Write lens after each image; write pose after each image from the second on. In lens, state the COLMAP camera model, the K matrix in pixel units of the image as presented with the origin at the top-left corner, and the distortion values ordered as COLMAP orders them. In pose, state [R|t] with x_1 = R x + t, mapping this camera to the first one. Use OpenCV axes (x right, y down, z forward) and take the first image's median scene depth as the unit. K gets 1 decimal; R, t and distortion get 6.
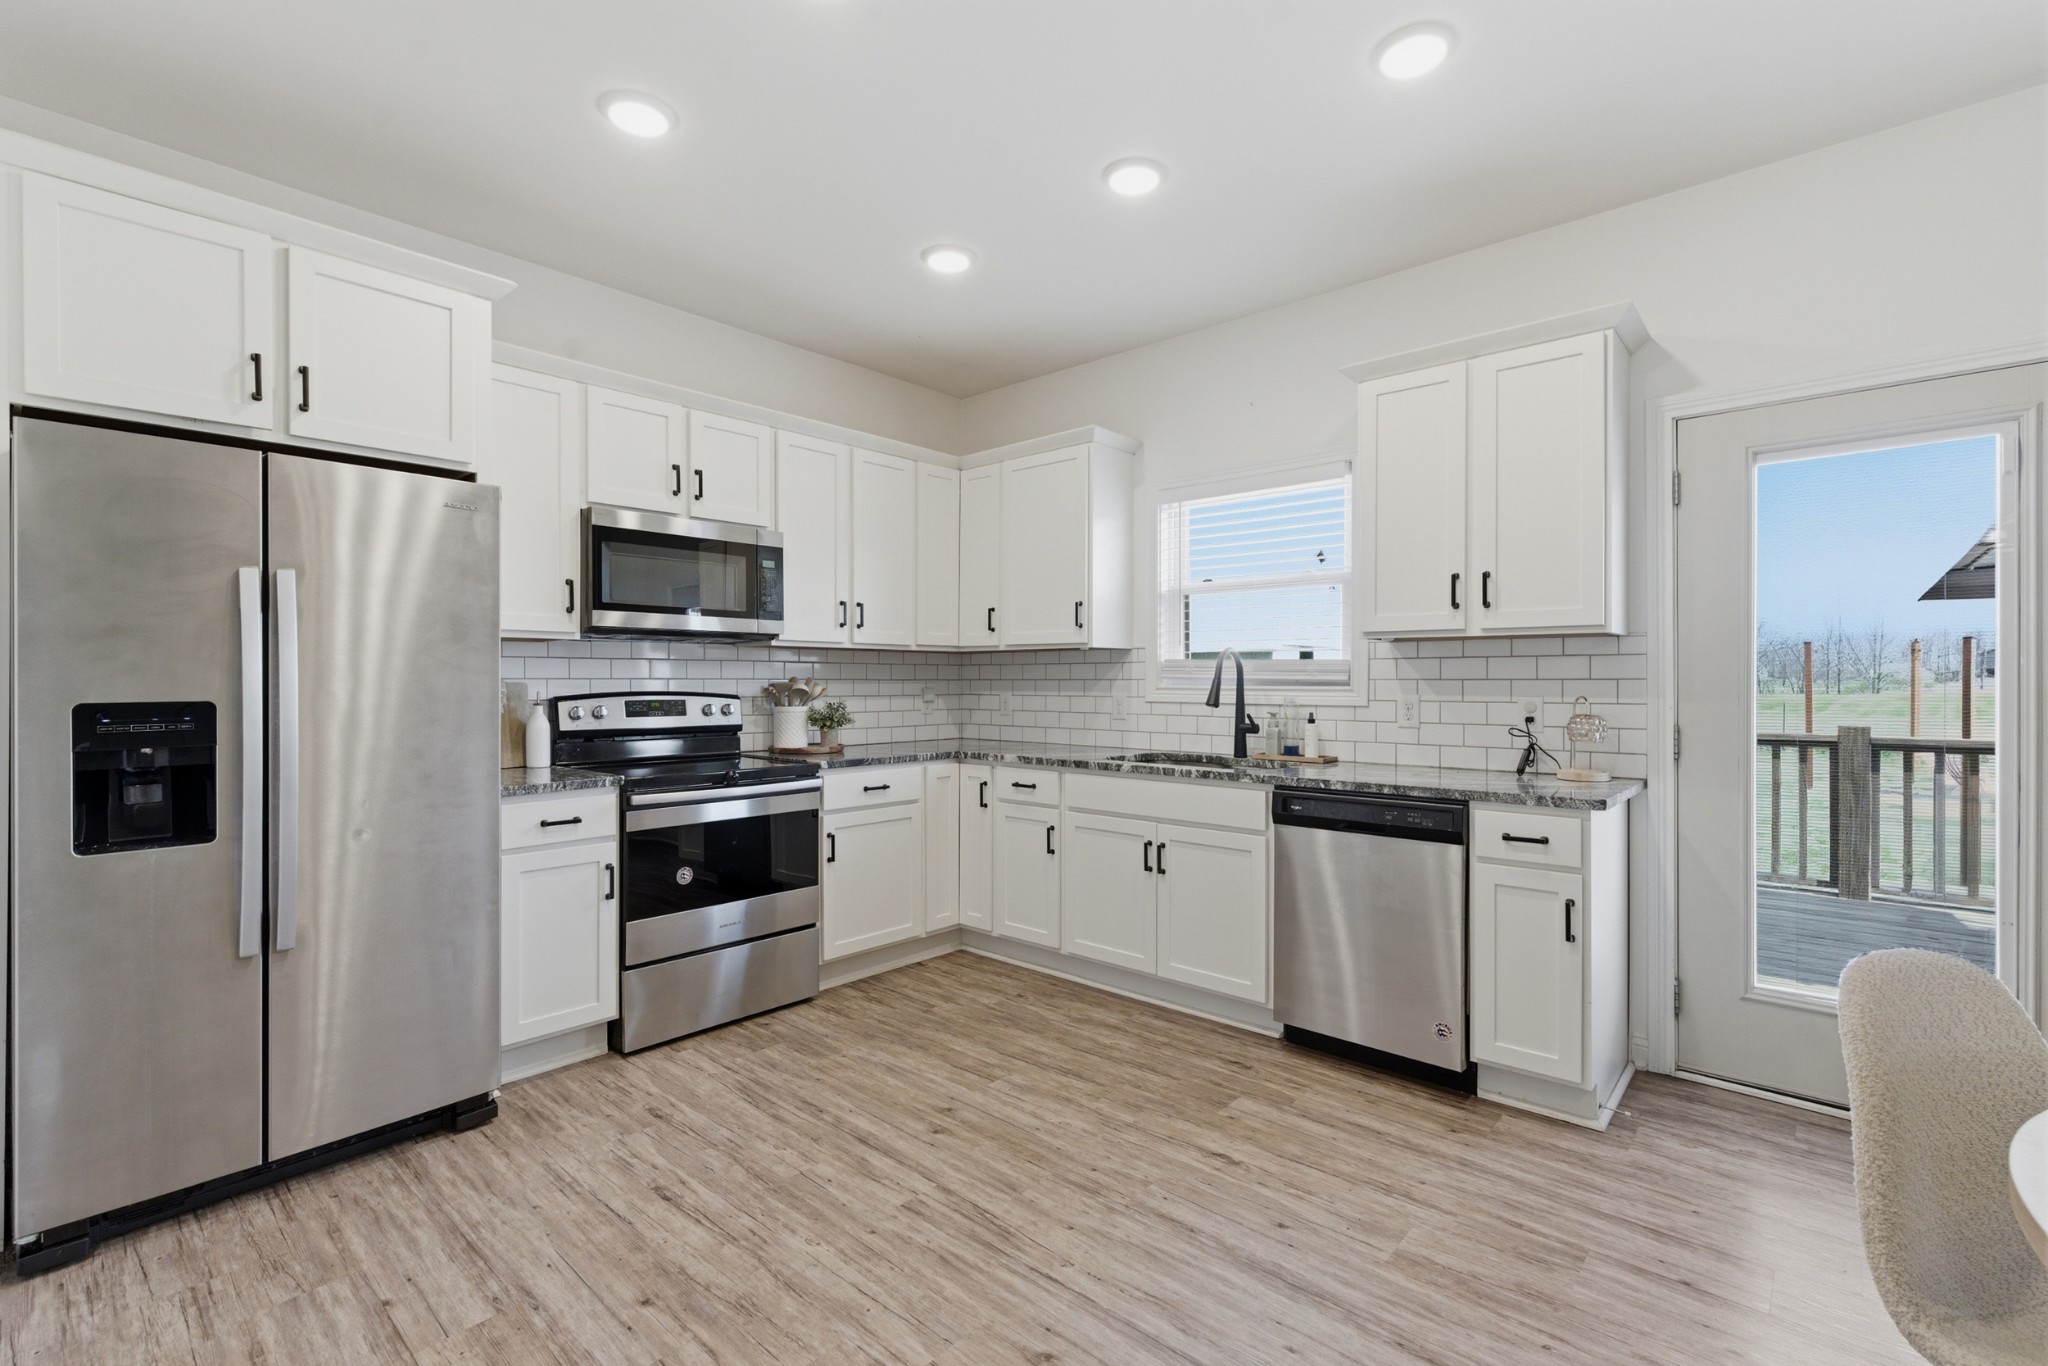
lens RADIAL K [[920.7, 0, 1024.0], [0, 920.7, 683.0], [0, 0, 1]] dist [0.001255, 0.000569]
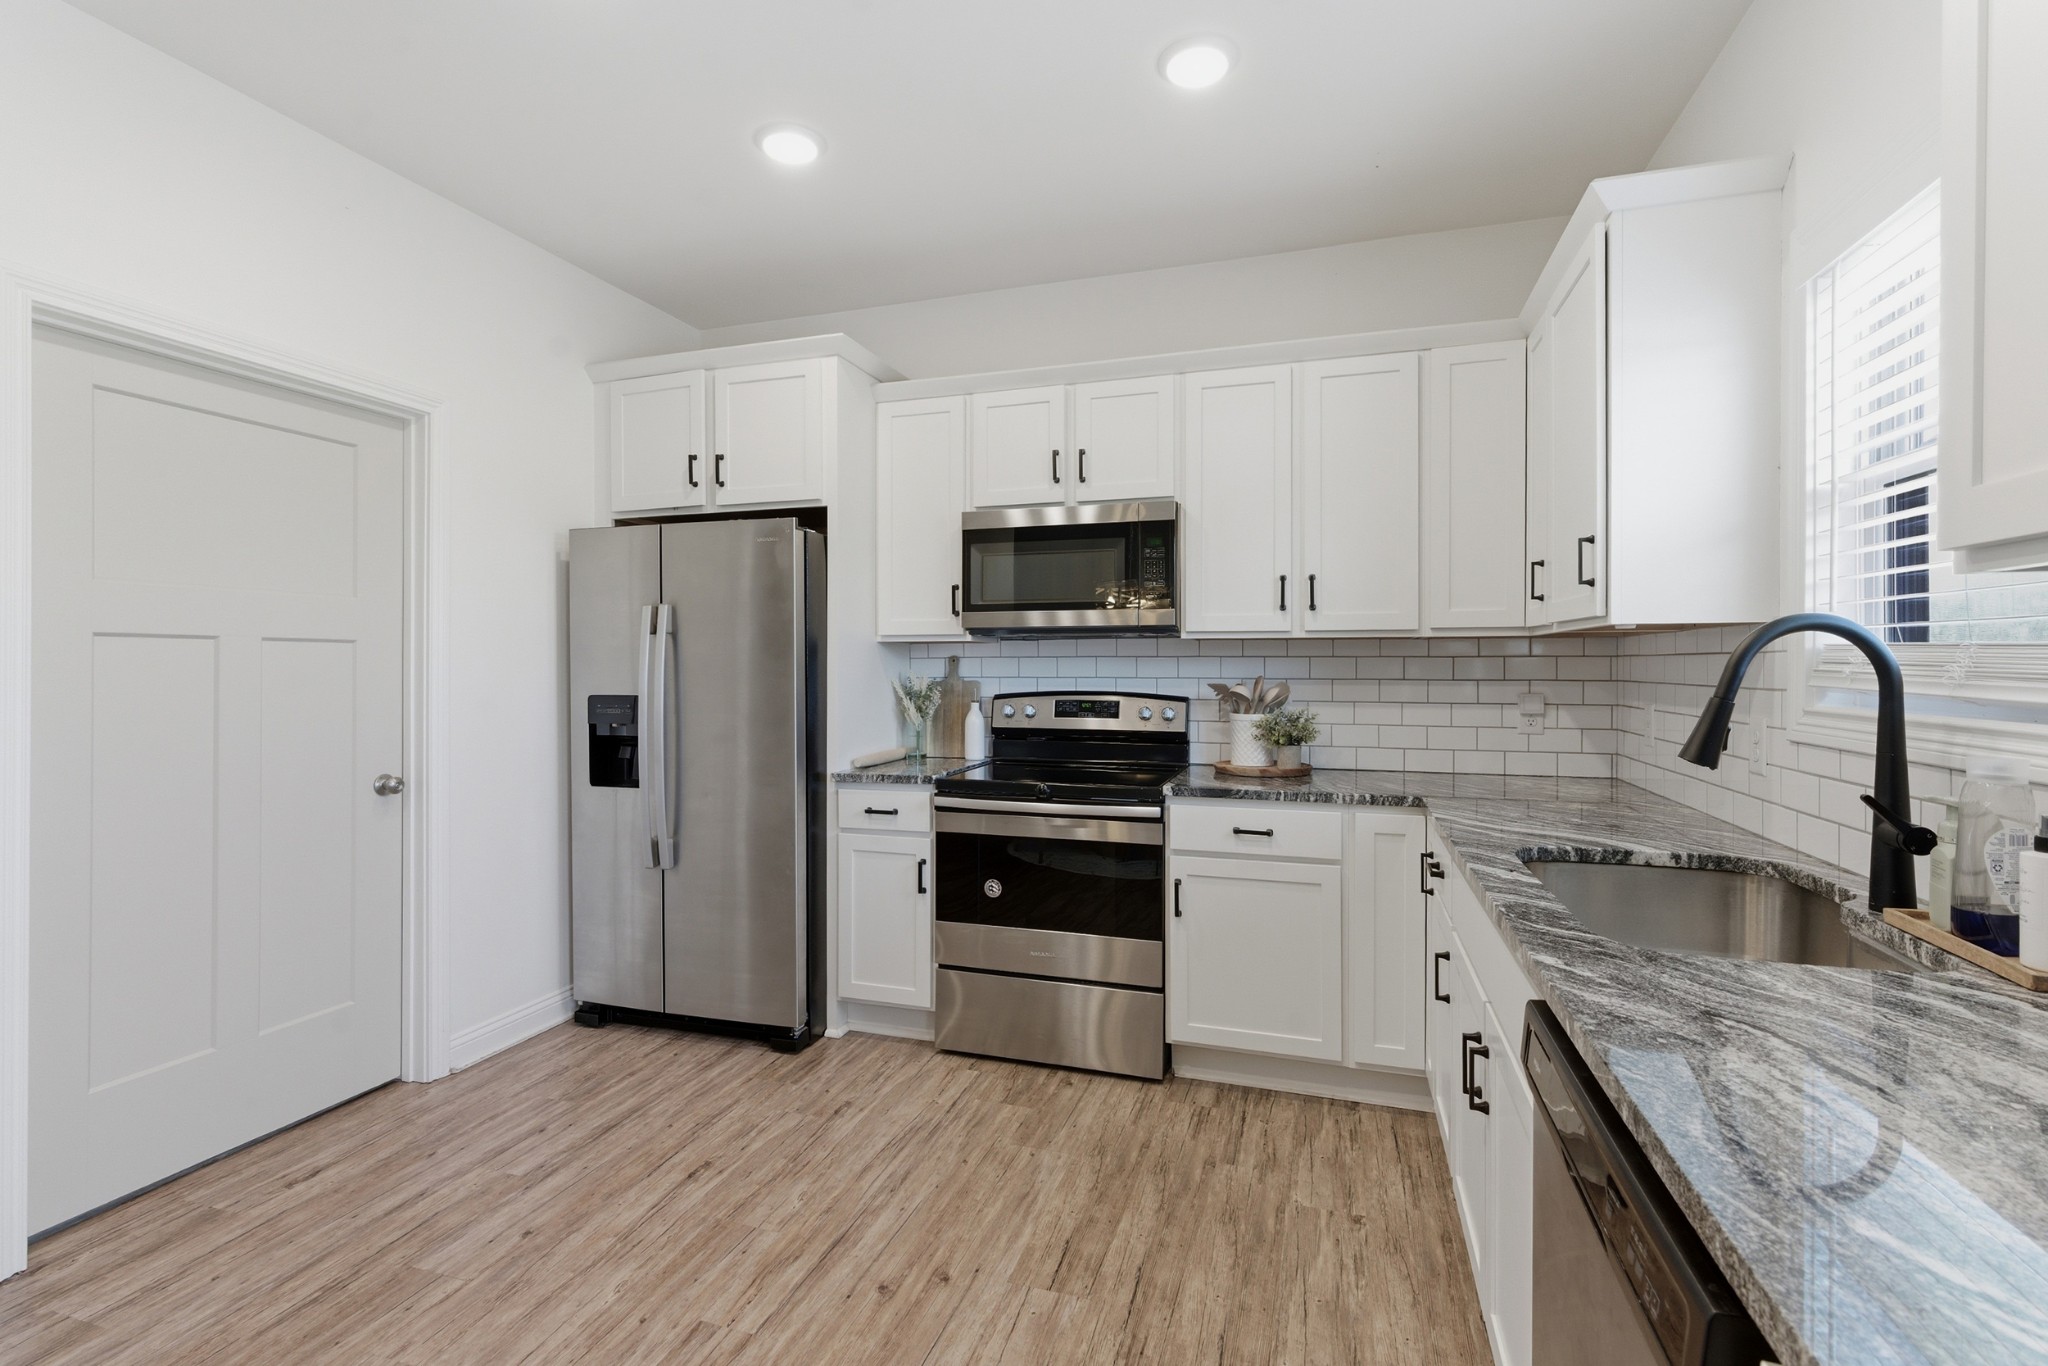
lens RADIAL K [[932.8, 0, 1021.3], [0, 932.8, 672.2], [0, 0, 1]] dist [-0.002988, 0.000141]
pose [[0.402655, 0.004620, -0.915340, 0.499892], [-0.001024, 0.999989, 0.004597, -0.016633], [0.915351, -0.000914, 0.402655, 0.615728]]
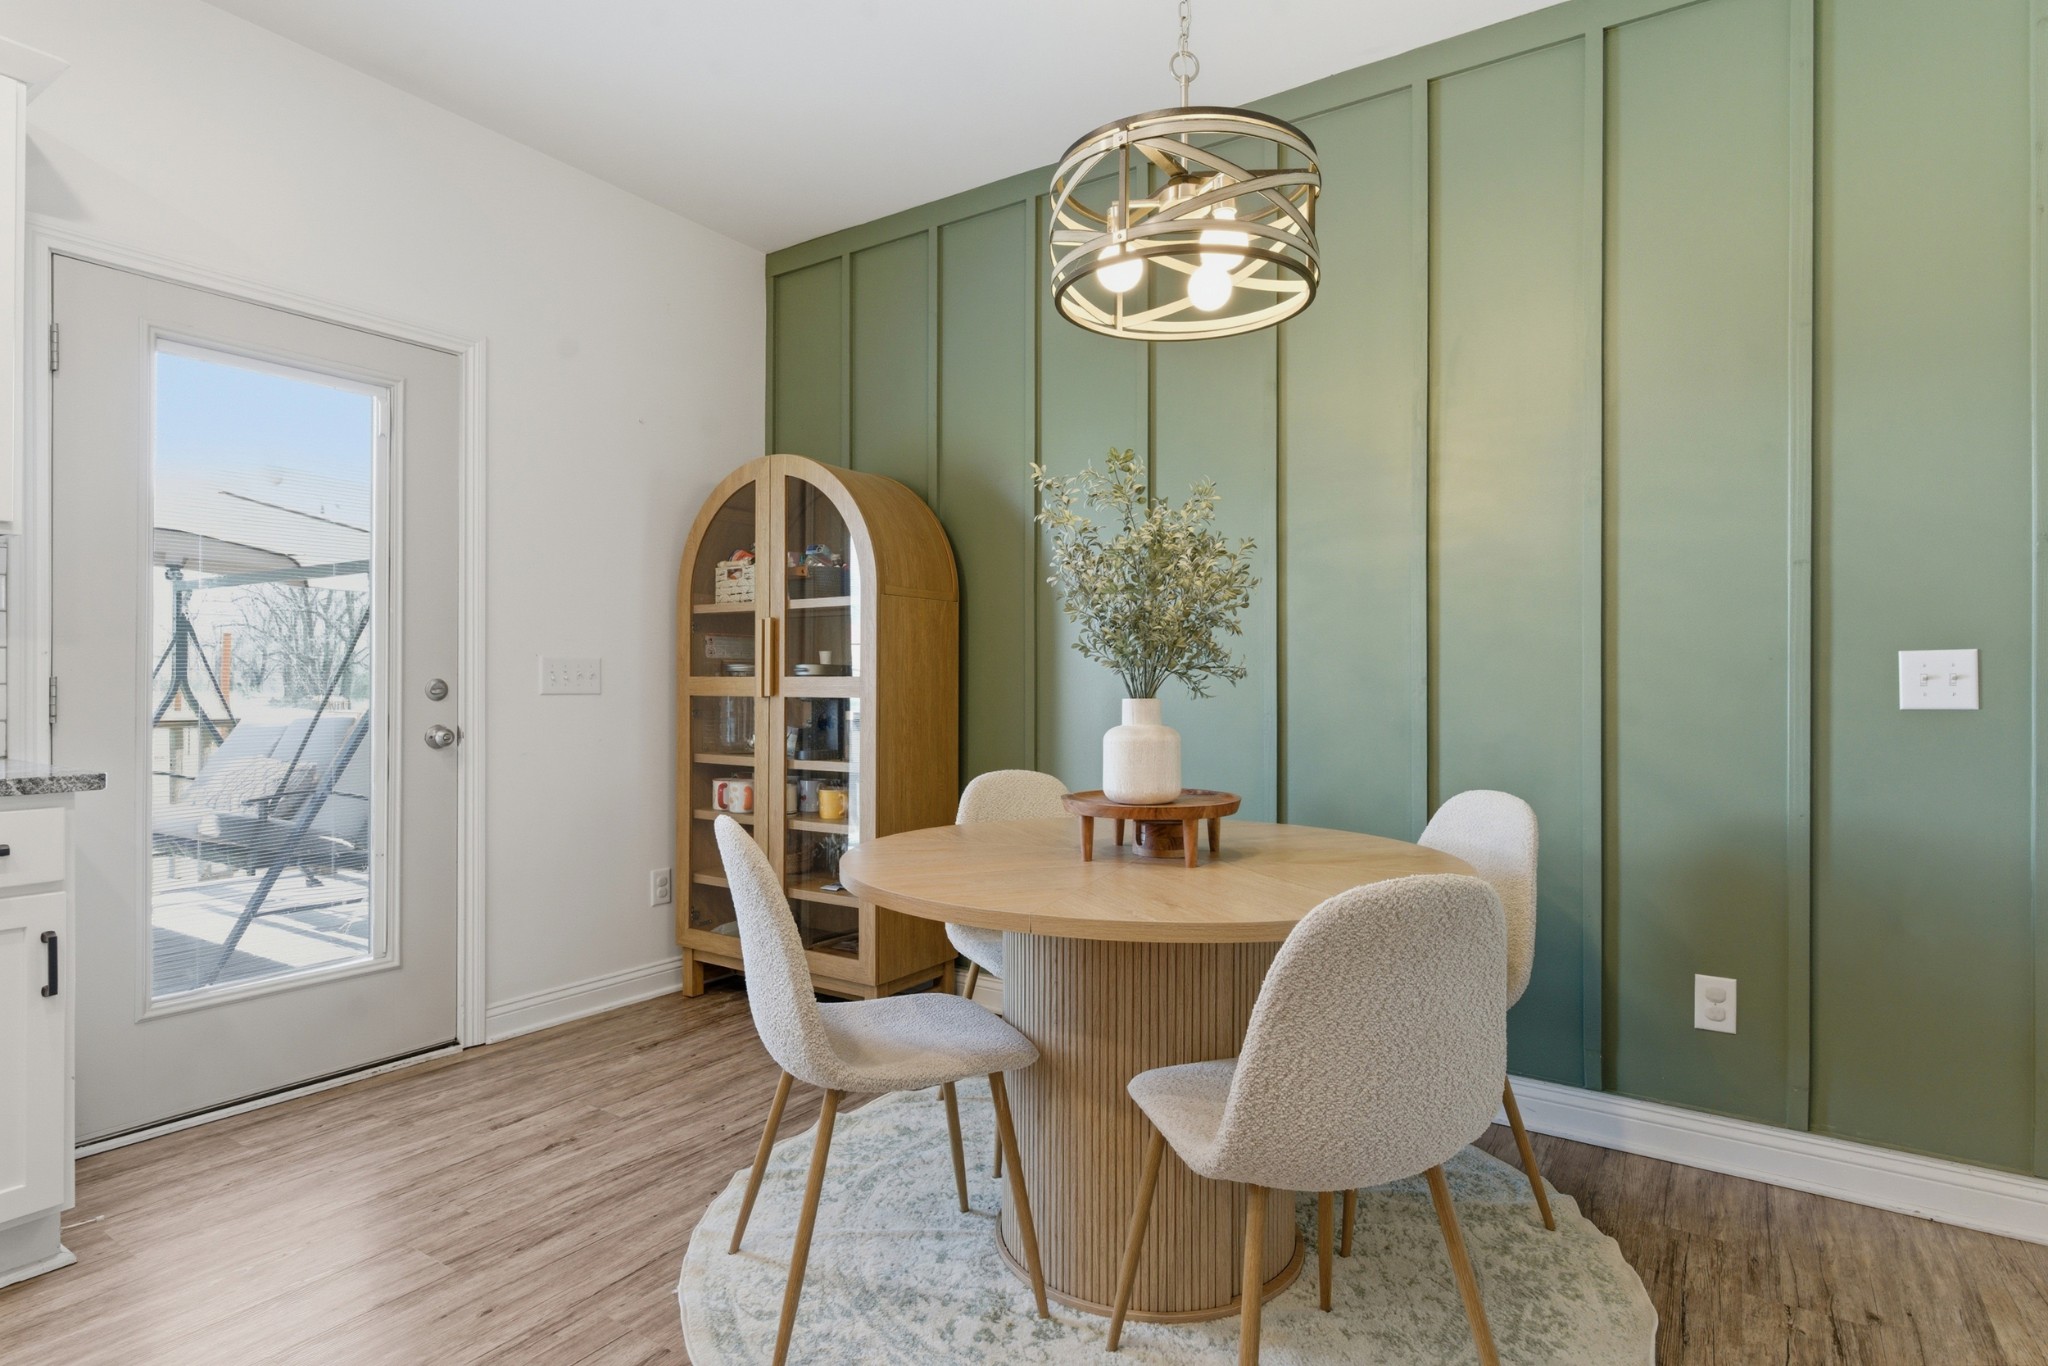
lens RADIAL K [[1079.6, 0, 1030.1], [0, 1079.6, 679.2], [0, 0, 1]] dist [0.000559, 0.000774]
pose [[-0.153364, 0.000804, 0.988169, -0.211034], [-0.001890, 0.999998, -0.001107, 0.041205], [-0.988168, -0.002037, -0.153362, 0.325643]]
